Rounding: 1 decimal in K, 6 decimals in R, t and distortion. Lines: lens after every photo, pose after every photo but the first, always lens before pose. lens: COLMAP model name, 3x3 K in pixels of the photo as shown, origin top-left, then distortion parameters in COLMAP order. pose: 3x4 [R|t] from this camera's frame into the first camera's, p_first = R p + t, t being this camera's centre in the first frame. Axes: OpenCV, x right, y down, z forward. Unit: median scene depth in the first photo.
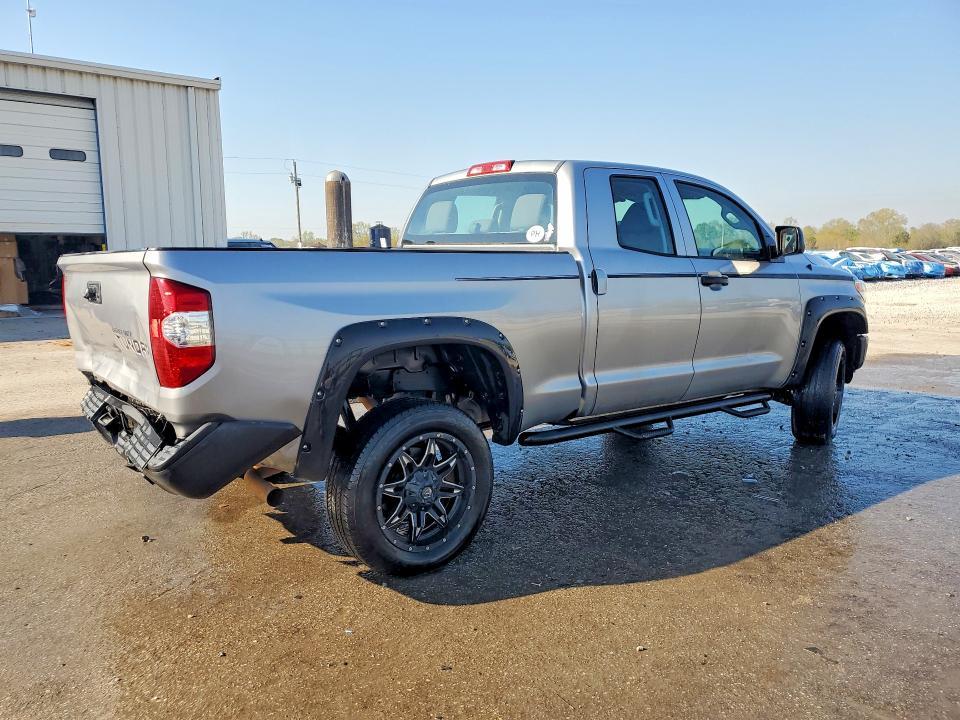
lens RADIAL K [[758.7, 0, 476.1], [0, 758.7, 367.4], [0, 0, 1]] dist [0.016674, 0.007584]
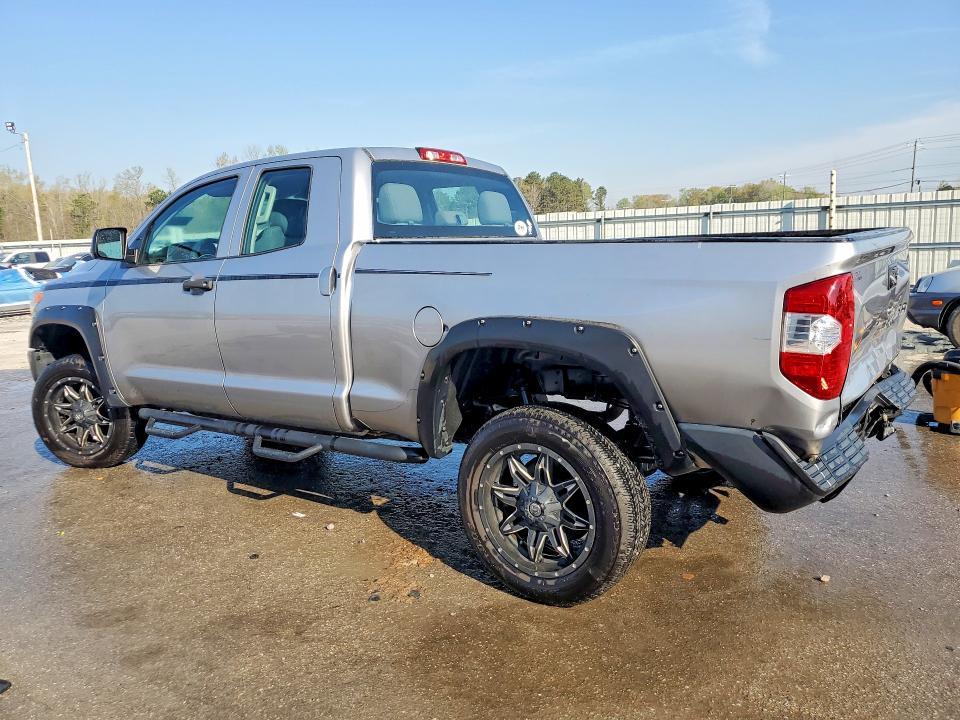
lens RADIAL K [[745.1, 0, 473.2], [0, 745.1, 350.5], [0, 0, 1]] dist [0.015721, -0.005659]
pose [[-0.295689, -0.124972, 0.947074, -0.901034], [0.174850, 0.967577, 0.182268, -0.196942], [-0.939146, 0.219491, -0.264251, 1.287791]]
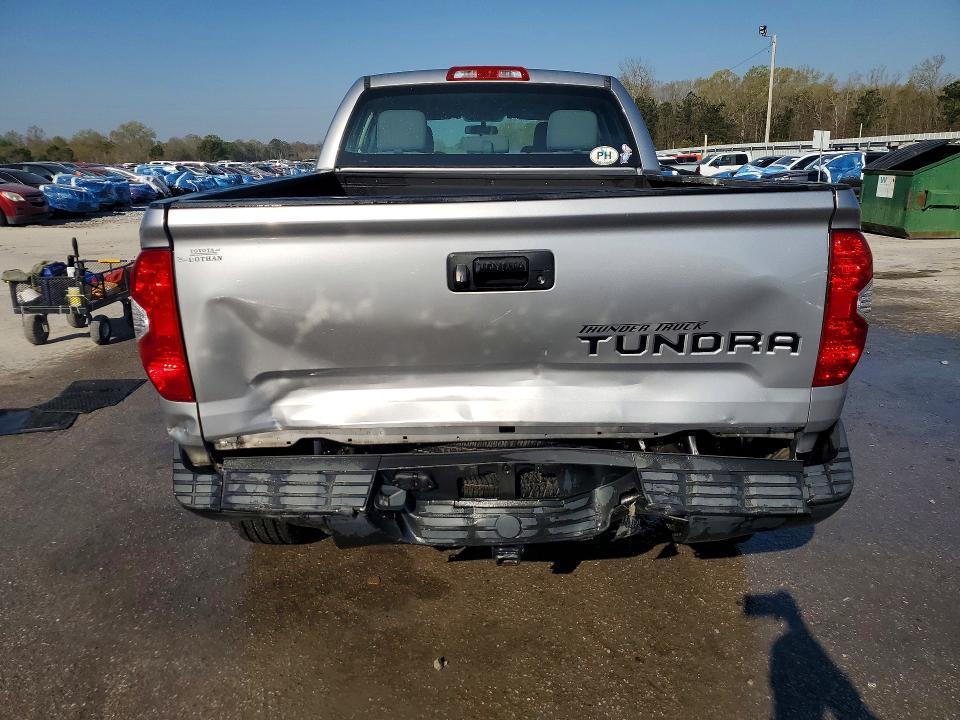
lens RADIAL K [[745.1, 0, 479.5], [0, 745.1, 365.4], [0, 0, 1]] dist [0.015721, -0.005659]
pose [[0.612415, -0.213959, 0.761032, -0.695318], [0.127870, 0.976811, 0.171725, -0.093594], [-0.780126, -0.007854, 0.625573, 0.505324]]
